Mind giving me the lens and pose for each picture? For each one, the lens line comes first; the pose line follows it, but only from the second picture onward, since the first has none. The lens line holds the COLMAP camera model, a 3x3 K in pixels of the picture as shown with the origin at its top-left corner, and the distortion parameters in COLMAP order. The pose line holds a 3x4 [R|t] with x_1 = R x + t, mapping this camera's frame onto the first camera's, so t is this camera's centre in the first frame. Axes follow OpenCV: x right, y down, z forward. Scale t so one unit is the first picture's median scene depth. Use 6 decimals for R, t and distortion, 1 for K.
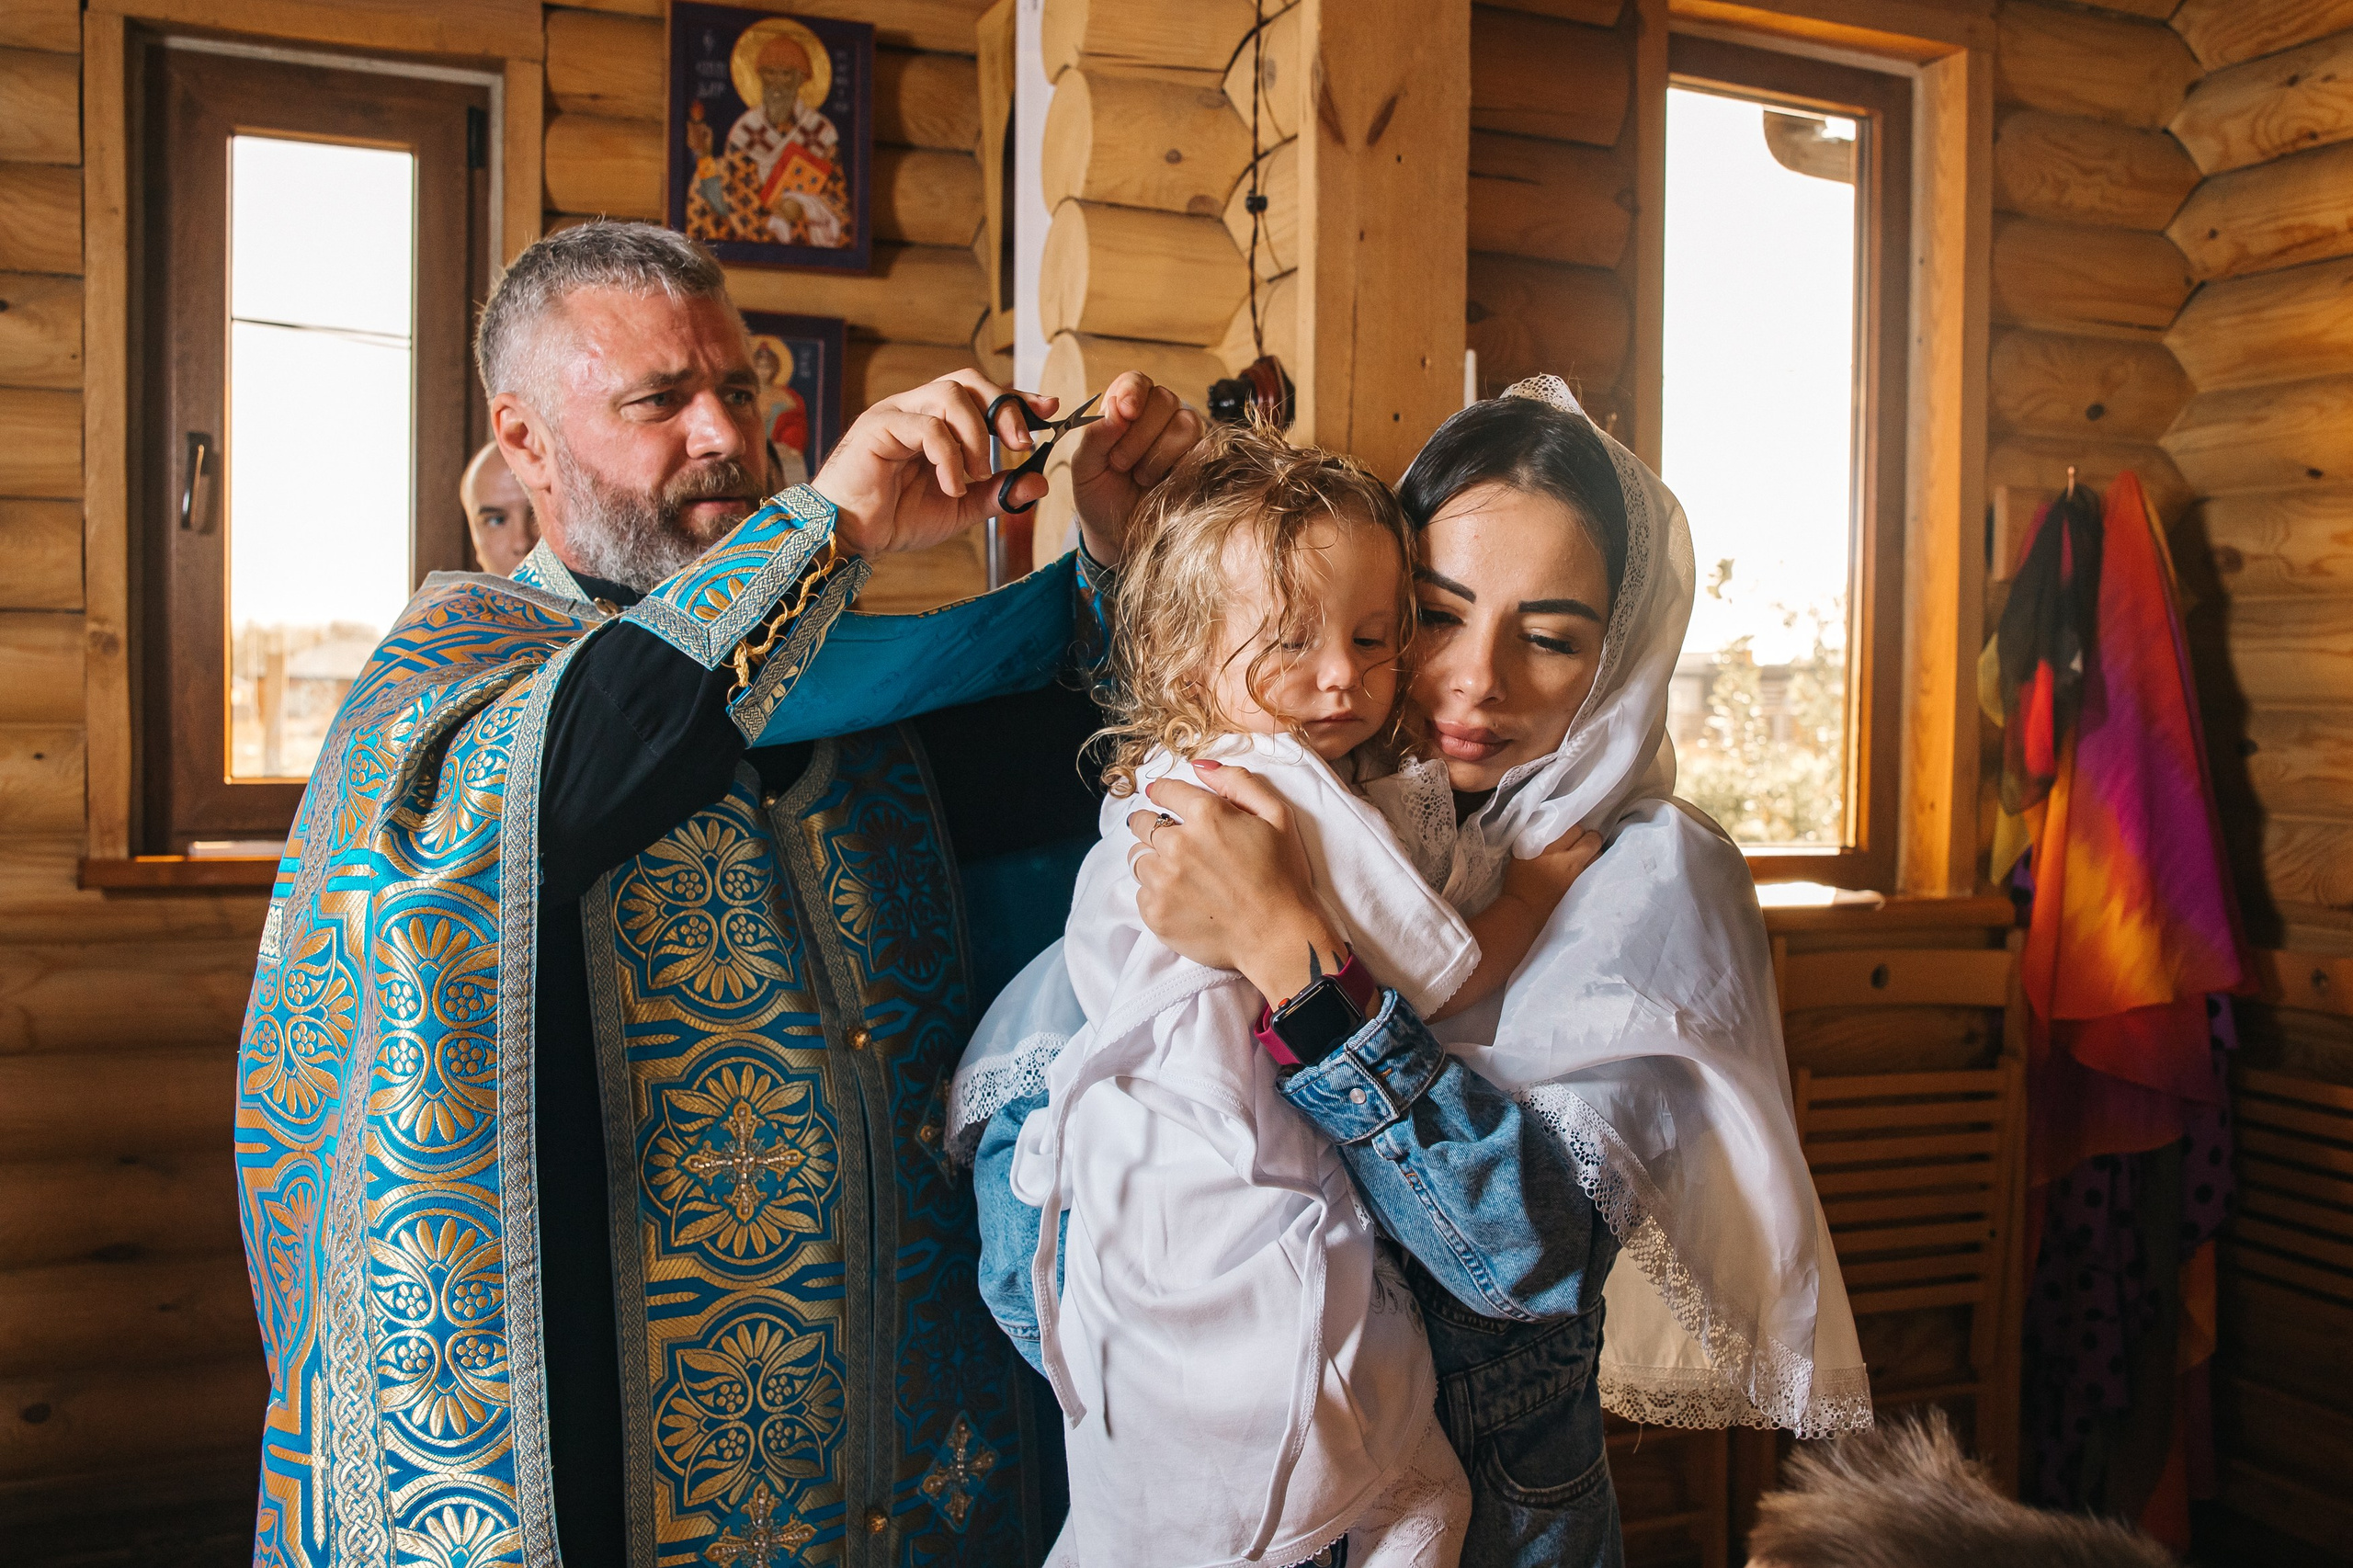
lens RADIAL K [[2110.5, 0, 1174.5], [0, 2110.5, 768.6], [0, 0, 1]] dist [-0.051335, 0.024767]
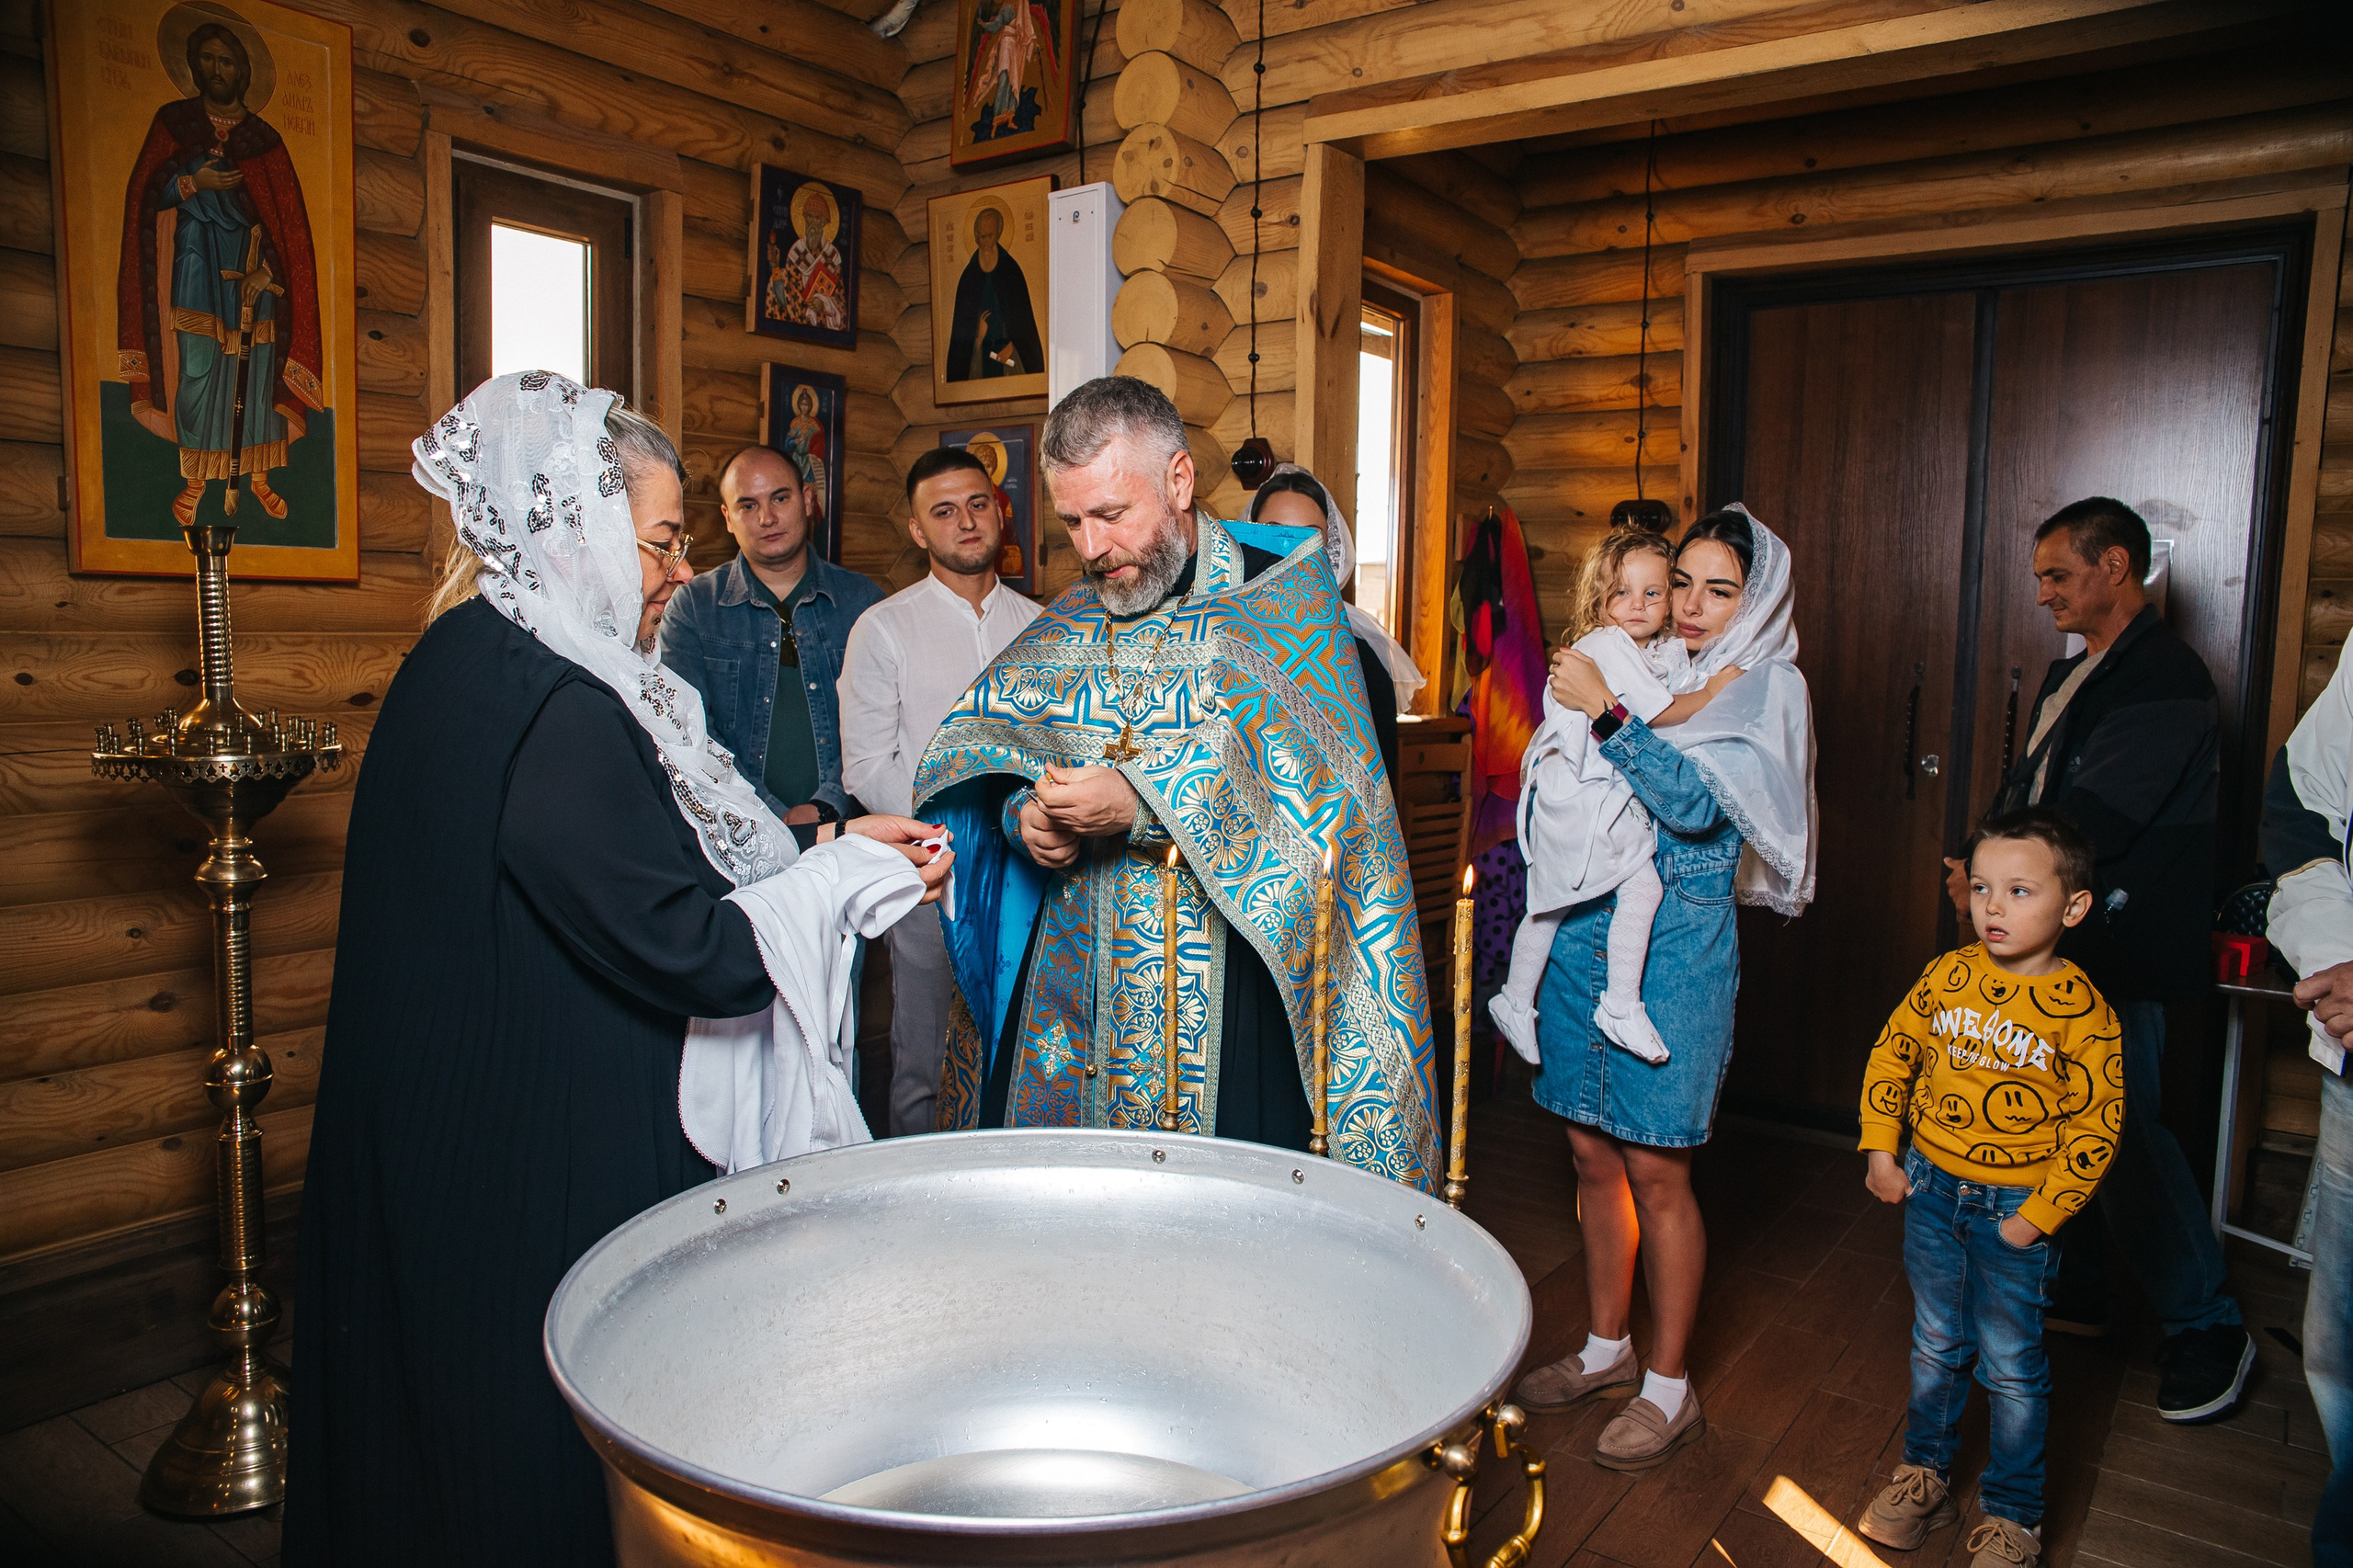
lens RADIAL K [[1587.6, 0, 1166.4], [0, 1587.6, 799.4], [0, 0, 1]] dist [-0.092311, 0.032144]
pose [[0.862753, -0.052653, 0.502876, -0.606362], [0.014312, 0.996708, 0.079805, 0.013641], [-0.505422, -0.061655, 0.860667, -0.175026]]
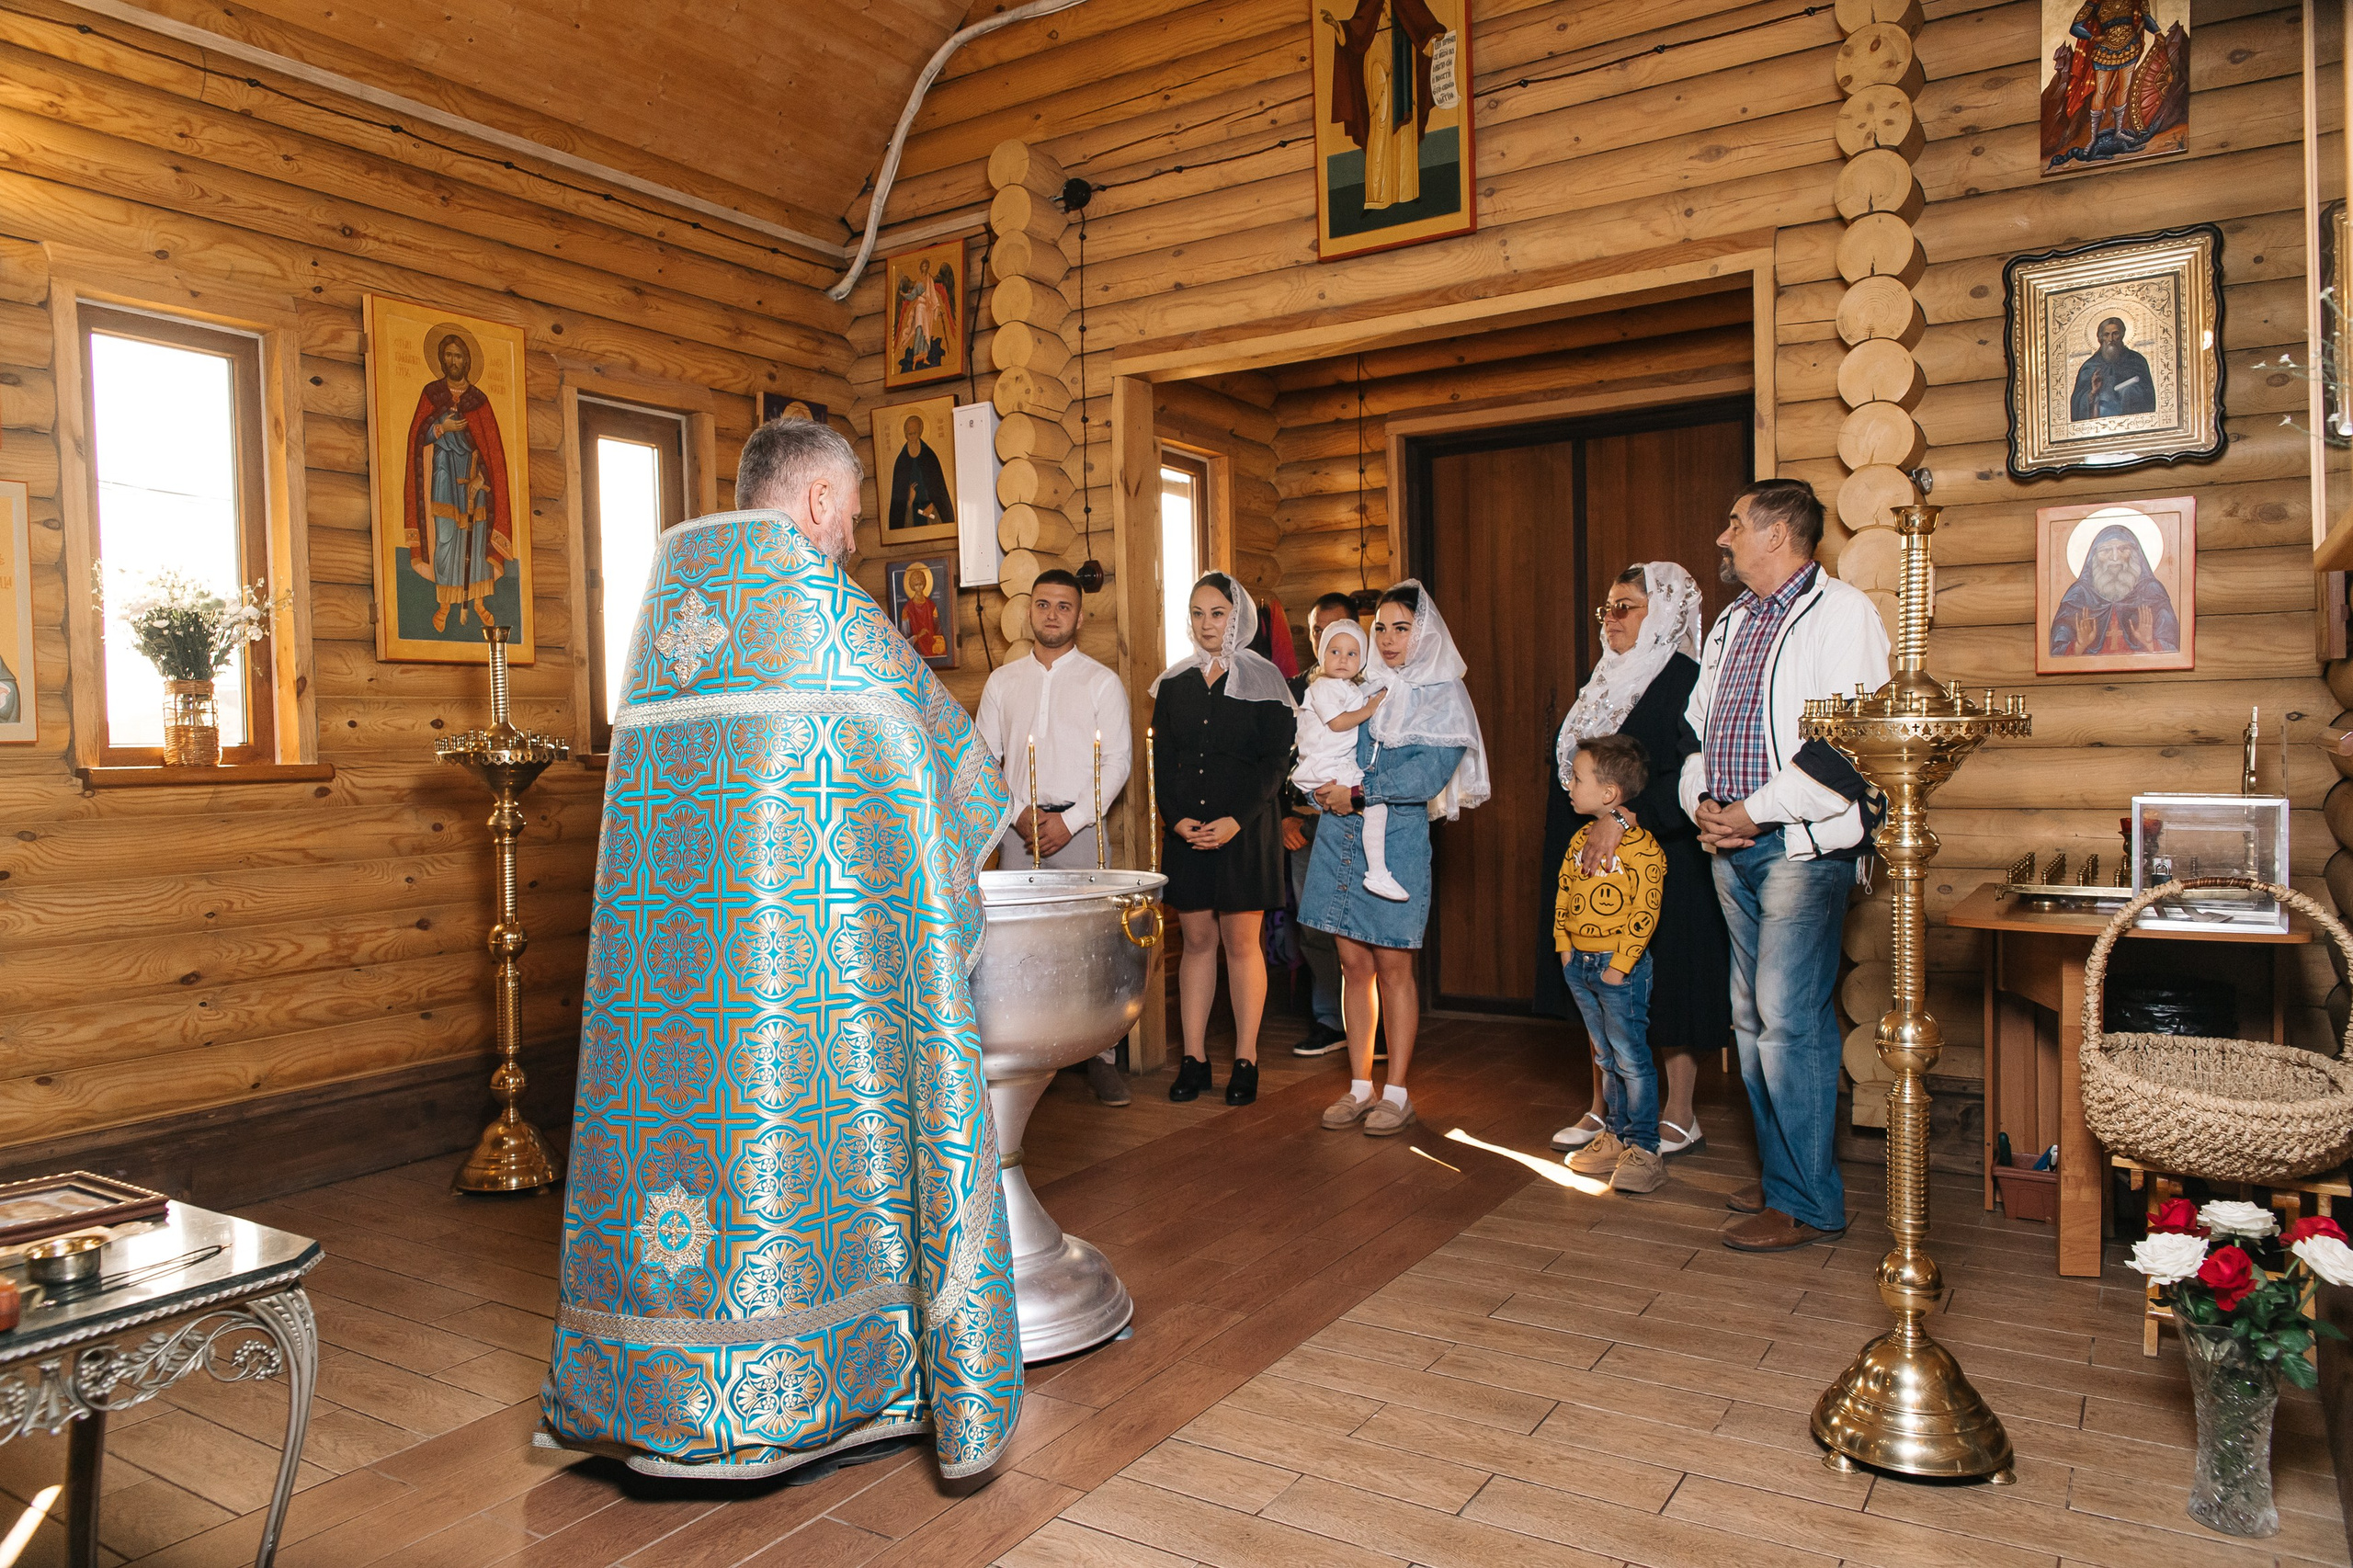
lens RADIAL K [[1587.6, 0, 1189.2], [0, 1587.6, 809.7], [0, 0, 1]] dist [-0.092311, 0.032144]
pose [[0.822681, -0.057656, 0.565572, -0.916065], [0.058399, 0.998152, 0.016807, 0.109405], [-0.565496, 0.019202, 0.824528, -0.770770]]
